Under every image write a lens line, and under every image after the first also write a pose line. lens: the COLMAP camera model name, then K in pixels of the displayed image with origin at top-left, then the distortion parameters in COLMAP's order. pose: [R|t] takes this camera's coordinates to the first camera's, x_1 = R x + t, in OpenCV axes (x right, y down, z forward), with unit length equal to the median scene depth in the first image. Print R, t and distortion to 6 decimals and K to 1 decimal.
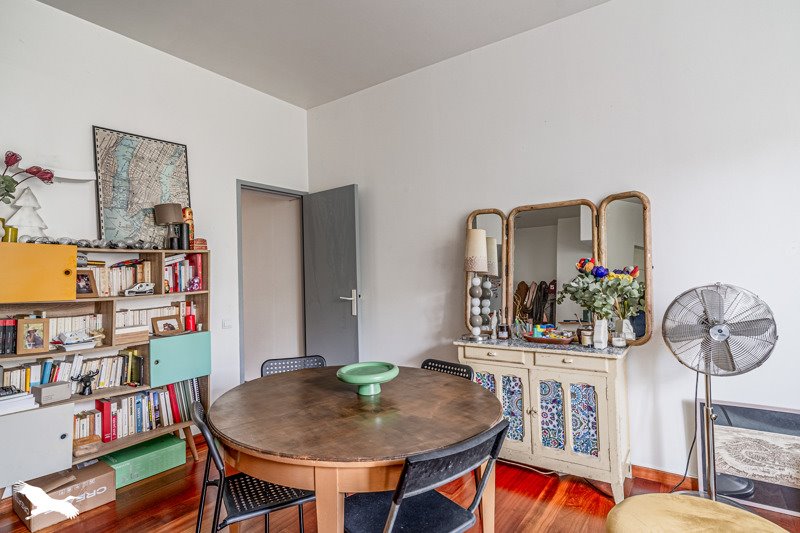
lens RADIAL K [[422.7, 0, 398.1], [0, 422.7, 262.9], [0, 0, 1]] dist [-0.001200, 0.001332]
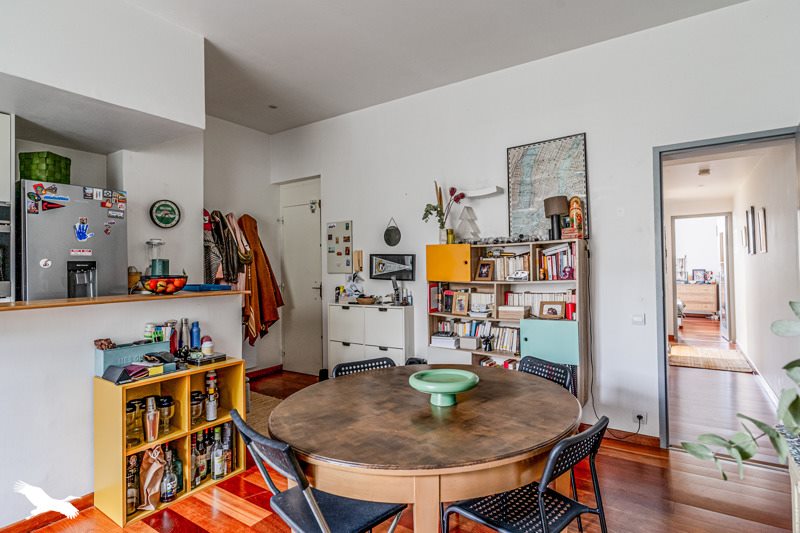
lens RADIAL K [[422.7, 0, 398.1], [0, 422.7, 262.9], [0, 0, 1]] dist [-0.001200, 0.001332]
pose [[0.027751, 0.012224, -0.999540, 0.611235], [0.037925, 0.999192, 0.013272, -0.003662], [0.998895, -0.038275, 0.027265, 0.661993]]
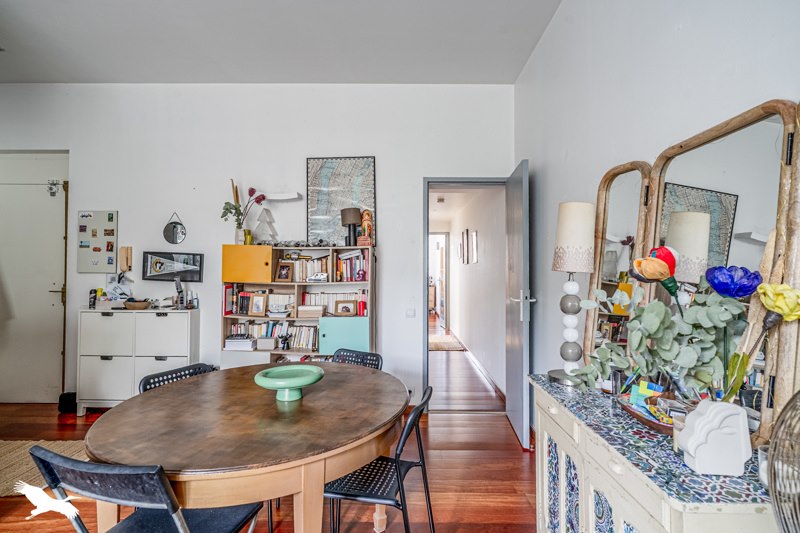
lens RADIAL K [[409.7, 0, 396.7], [0, 409.7, 265.7], [0, 0, 1]] dist [0.002458, 0.001109]
pose [[0.569554, 0.017457, -0.821769, 0.594560], [0.000975, 0.999759, 0.021914, -0.001487], [0.821954, -0.013283, 0.569399, 0.508677]]
